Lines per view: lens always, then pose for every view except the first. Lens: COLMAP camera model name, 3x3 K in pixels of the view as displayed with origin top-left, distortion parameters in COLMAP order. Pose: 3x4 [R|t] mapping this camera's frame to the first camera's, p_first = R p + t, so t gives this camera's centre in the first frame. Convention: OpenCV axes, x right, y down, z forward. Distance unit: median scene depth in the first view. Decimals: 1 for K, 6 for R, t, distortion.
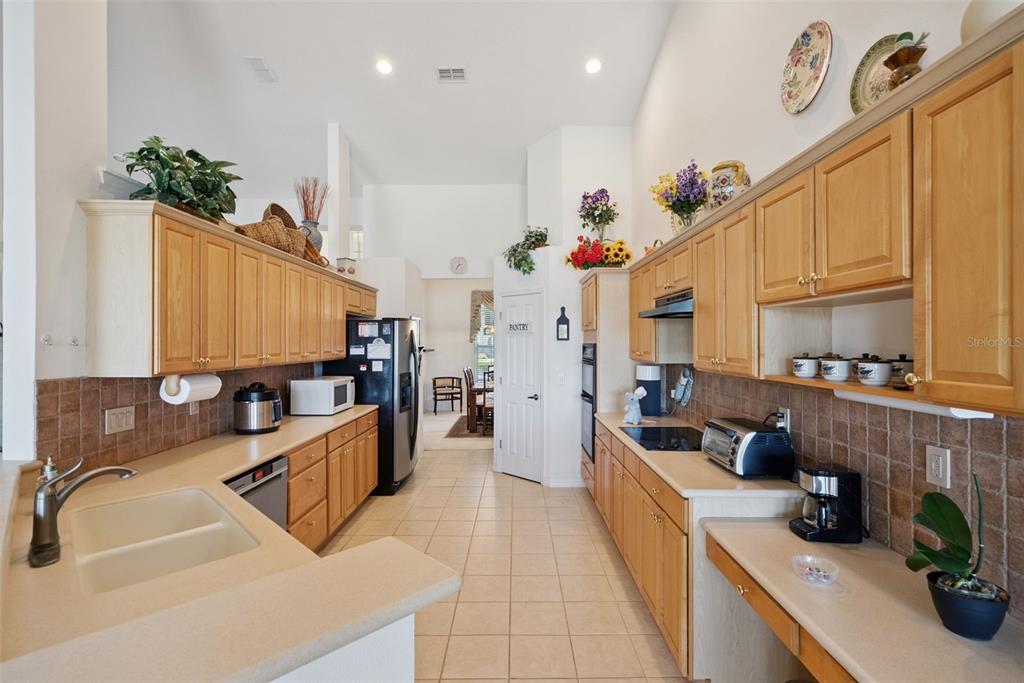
lens RADIAL K [[471.1, 0, 512.0], [0, 471.1, 341.5], [0, 0, 1]] dist [0.000138, 0.000334]
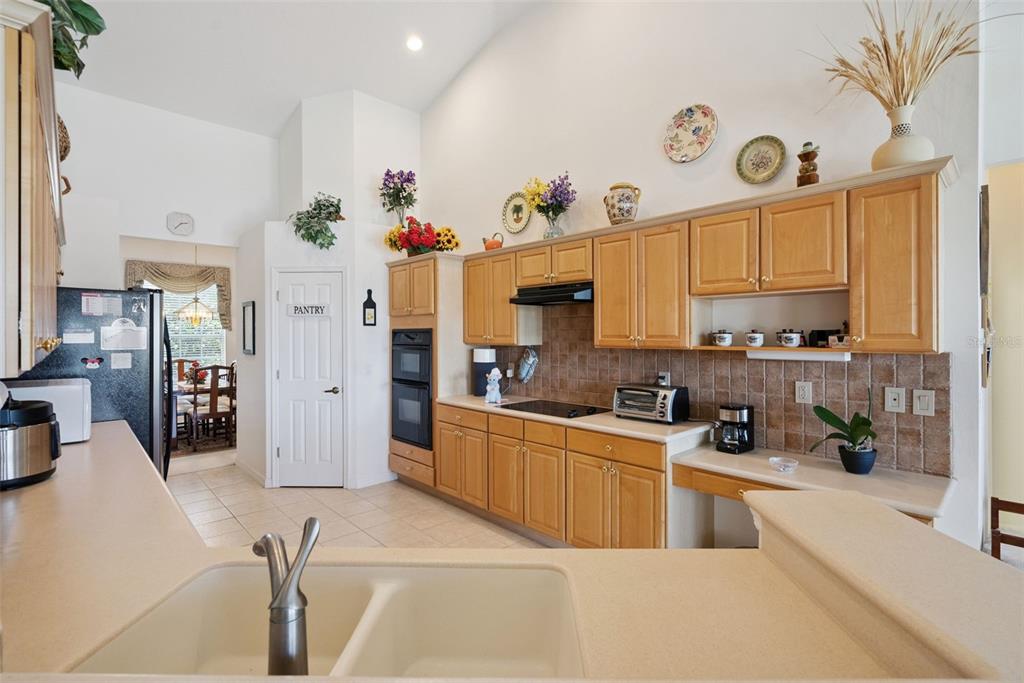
lens RADIAL K [[469.8, 0, 511.7], [0, 469.8, 336.9], [0, 0, 1]] dist [-0.004759, 0.000672]
pose [[0.718781, -0.002969, 0.695230, -0.401137], [-0.000412, 0.999989, 0.004697, 0.018092], [-0.695237, -0.003662, 0.718772, 0.183119]]
